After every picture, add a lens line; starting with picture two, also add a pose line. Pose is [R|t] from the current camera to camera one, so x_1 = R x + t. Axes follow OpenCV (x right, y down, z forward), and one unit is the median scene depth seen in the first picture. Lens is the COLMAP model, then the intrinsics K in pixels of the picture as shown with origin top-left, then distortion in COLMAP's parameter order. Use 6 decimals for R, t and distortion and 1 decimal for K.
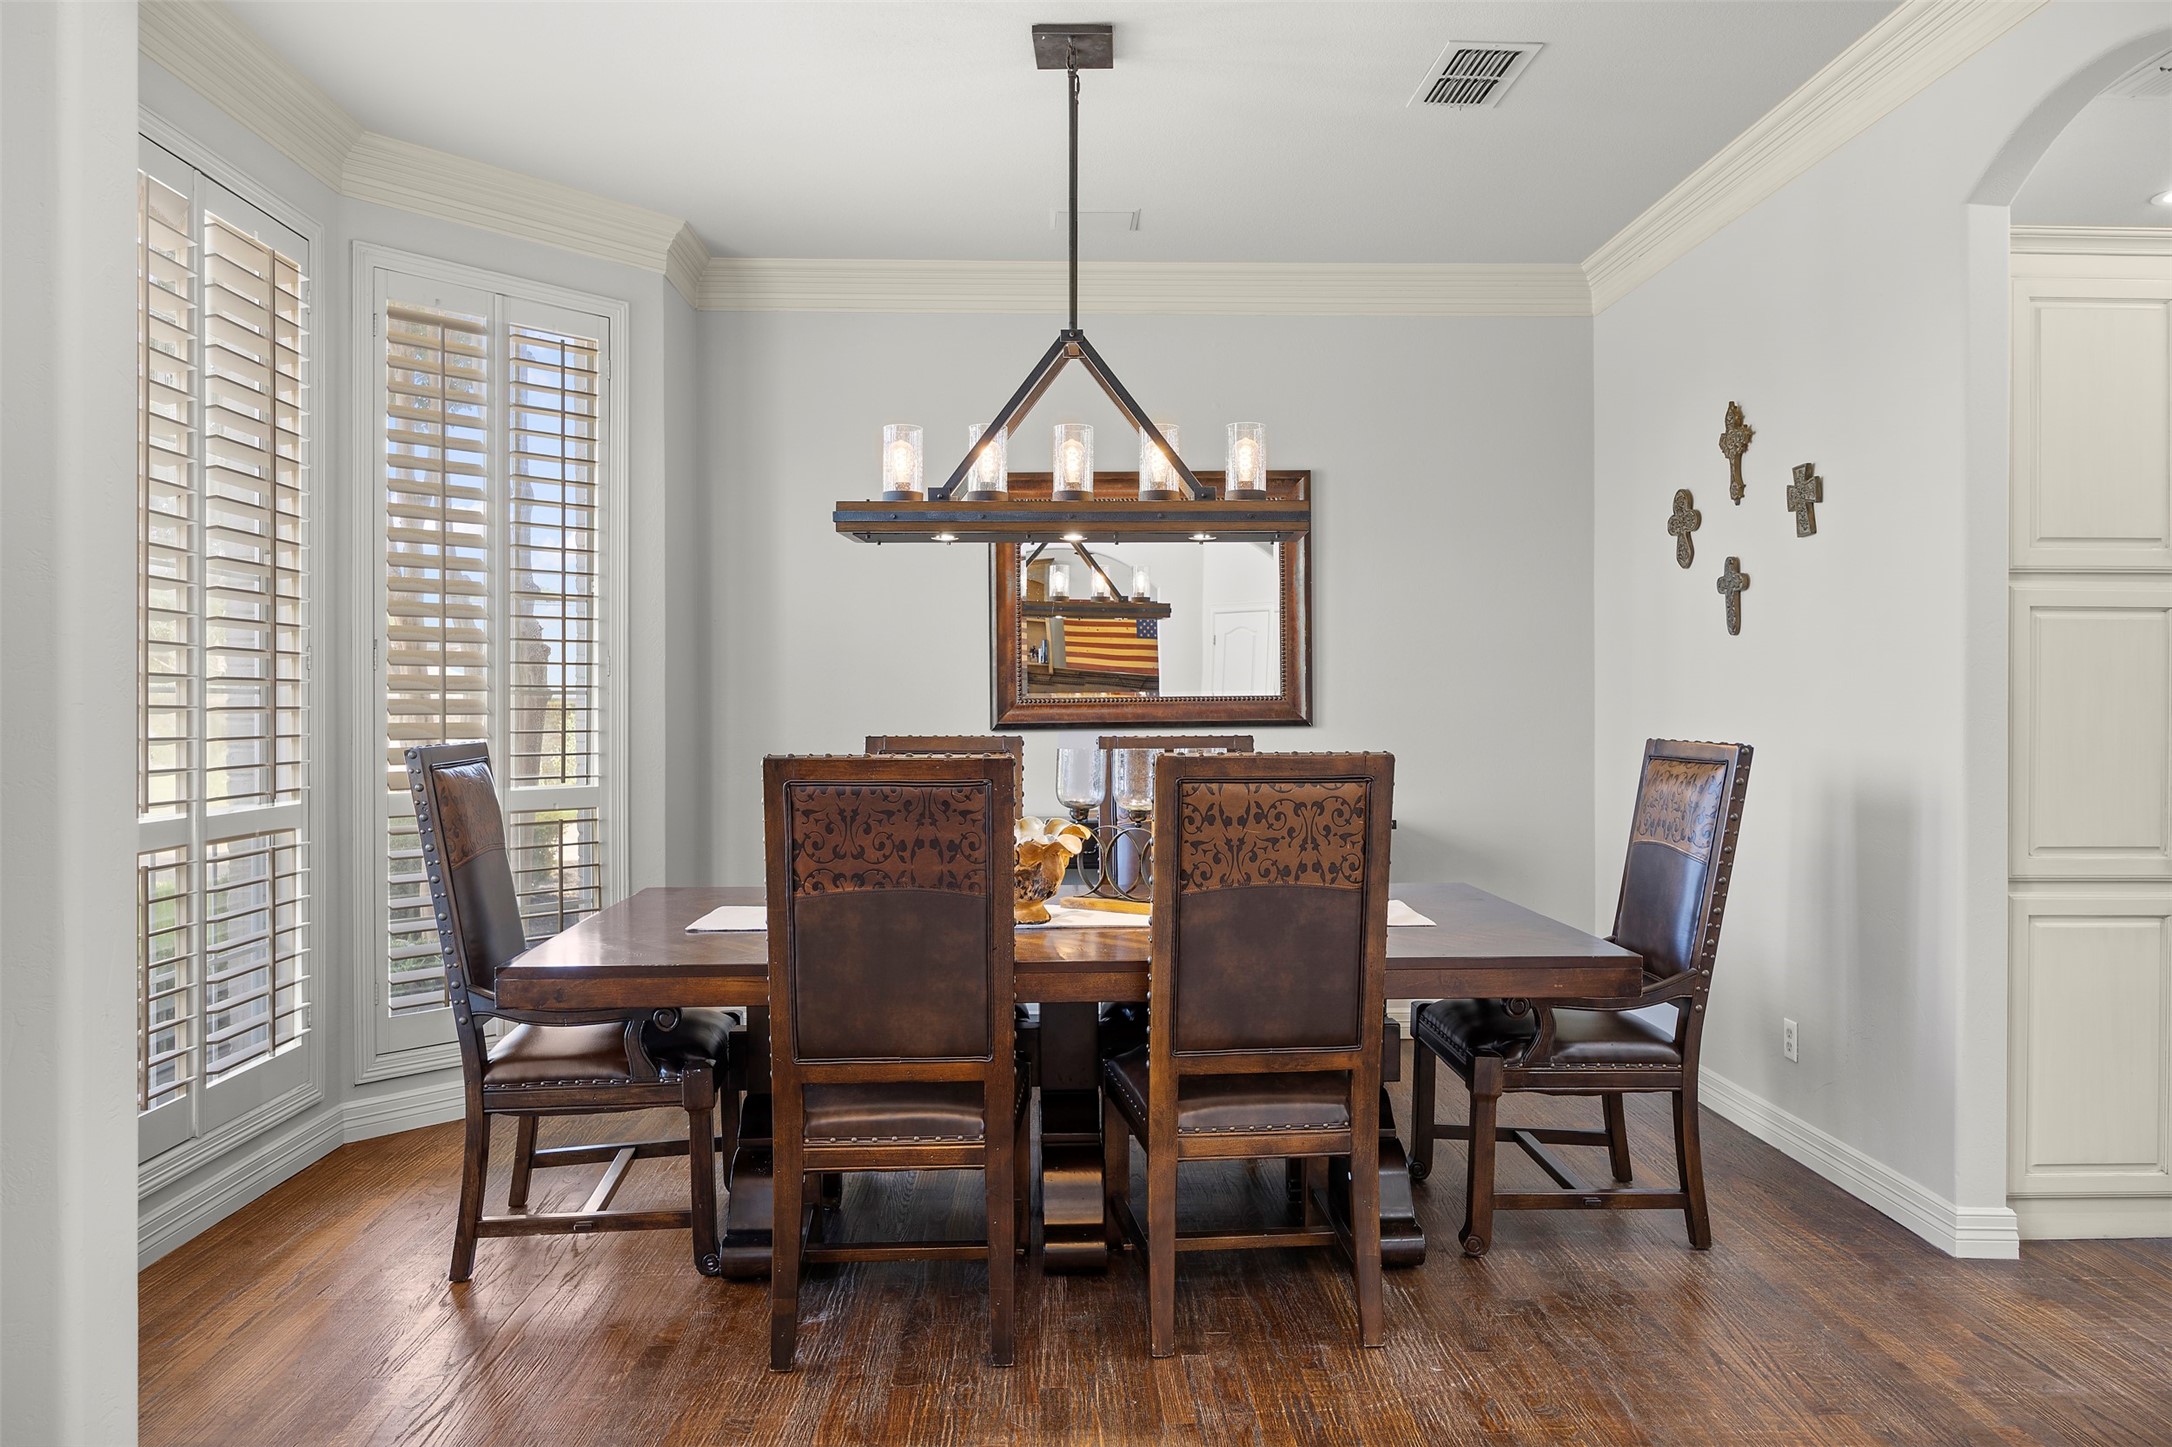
lens RADIAL K [[1417.5, 0, 1086.2], [0, 1417.5, 711.7], [0, 0, 1]] dist [0.003738, 0.000199]
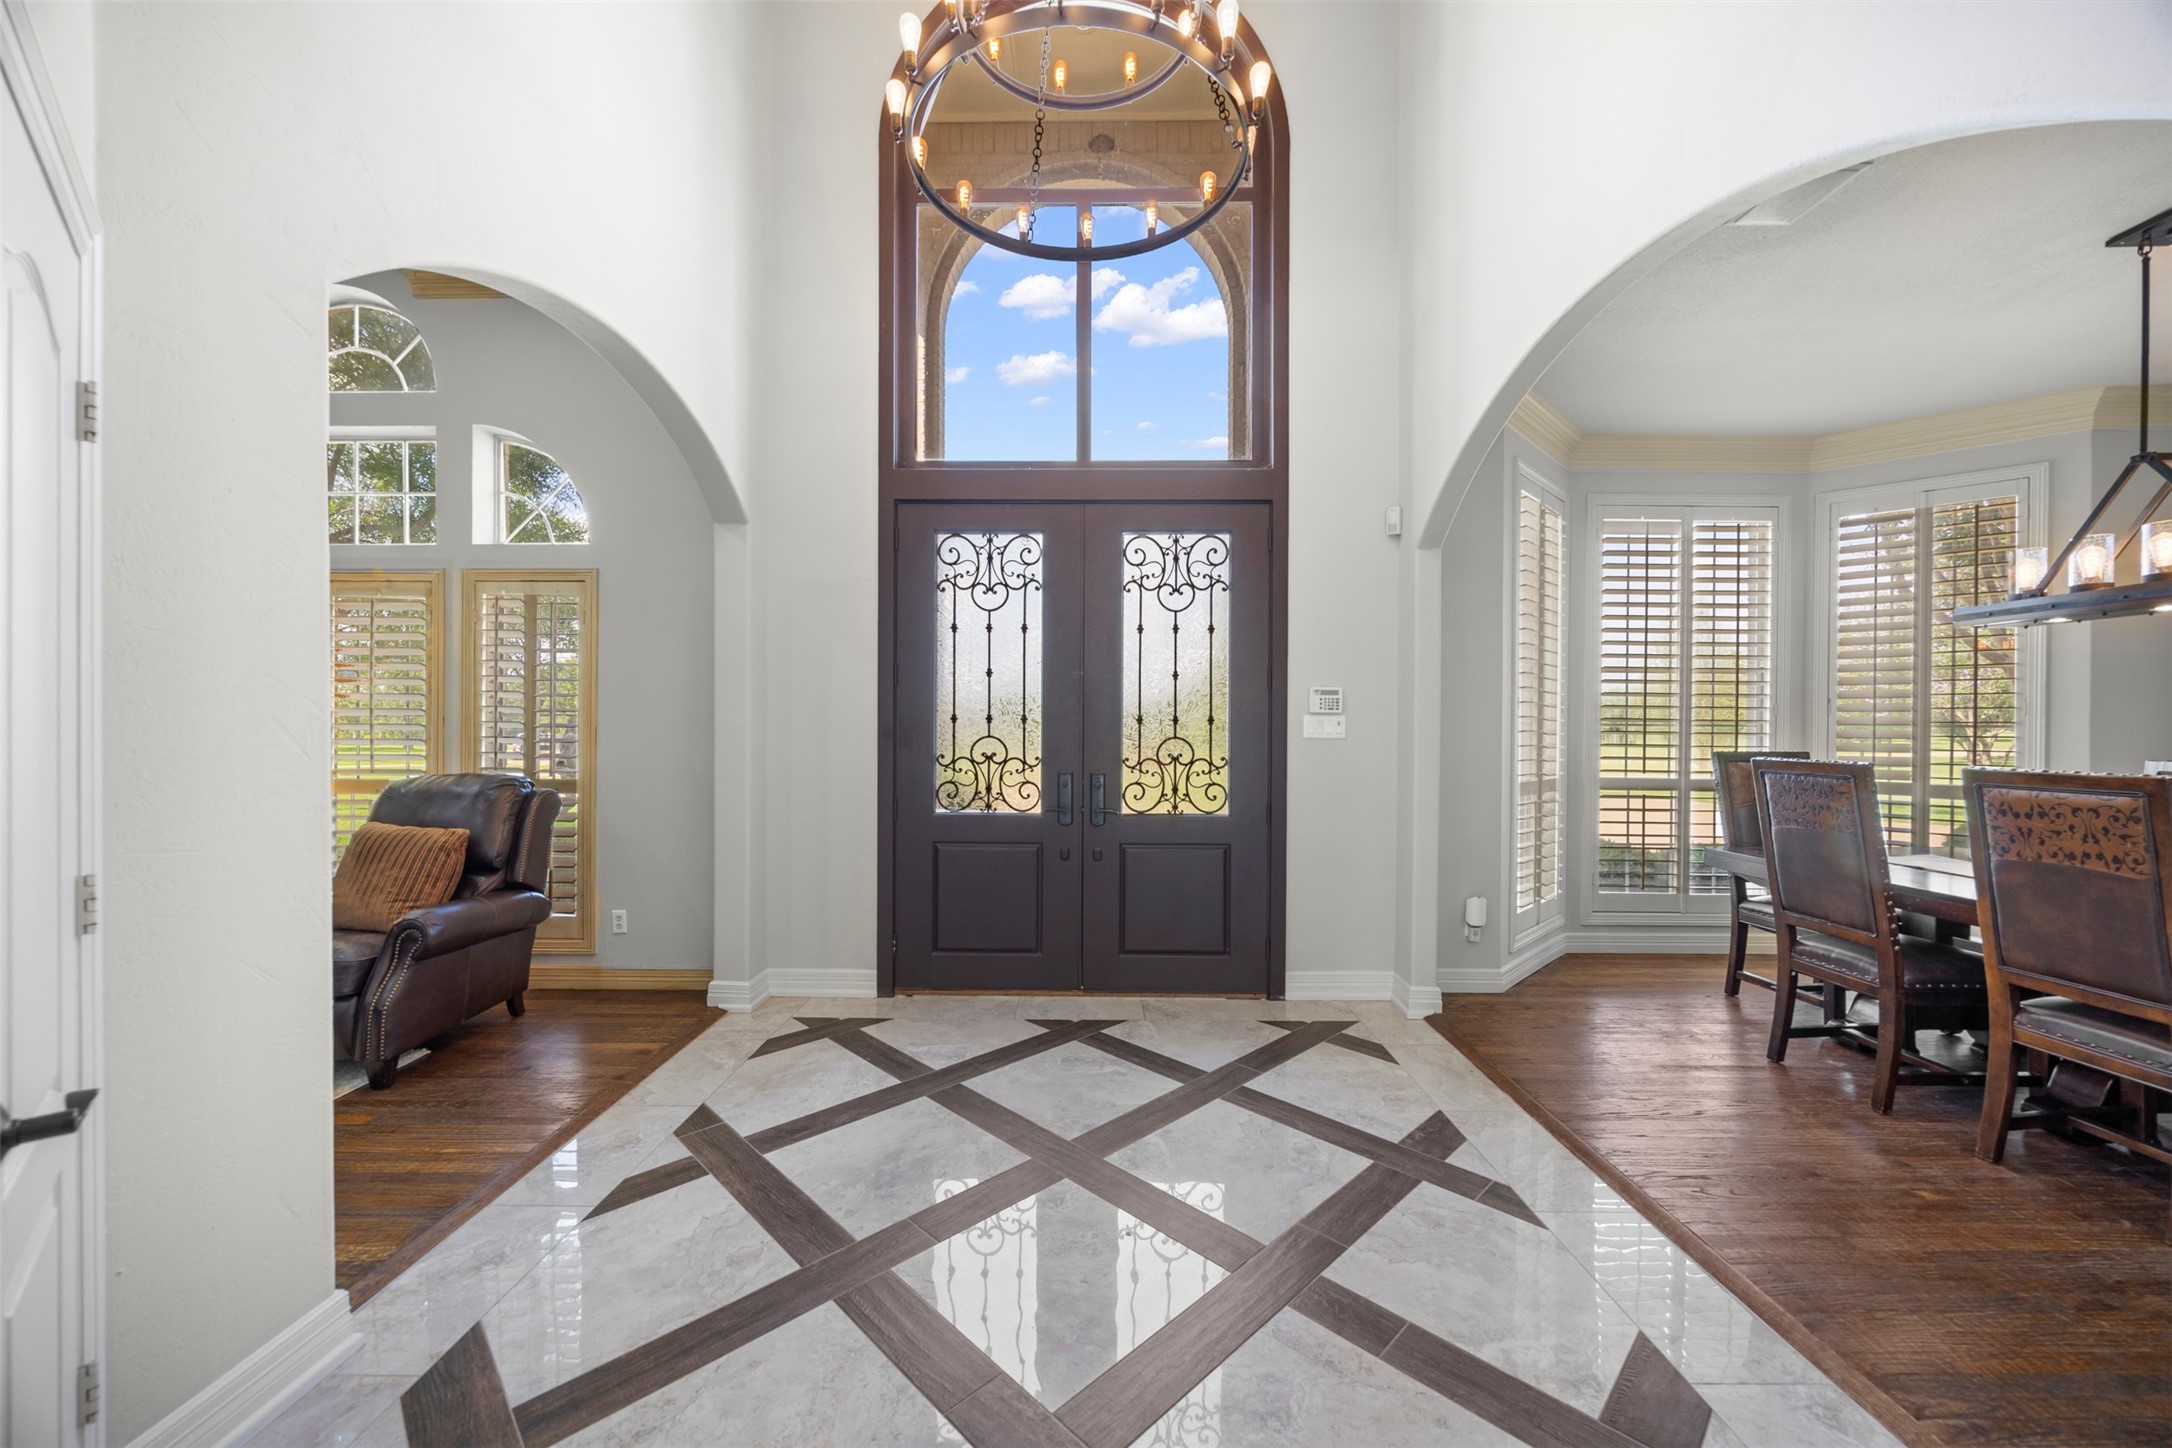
lens RADIAL K [[829.1, 0, 1085.2], [0, 829.1, 729.3], [0, 0, 1]] dist [-0.005489, -0.000068]
pose [[-0.036268, 0.005605, -0.999326, 0.988081], [-0.010612, 0.999926, 0.005993, -0.007230], [0.999286, 0.010822, -0.036206, 0.054490]]
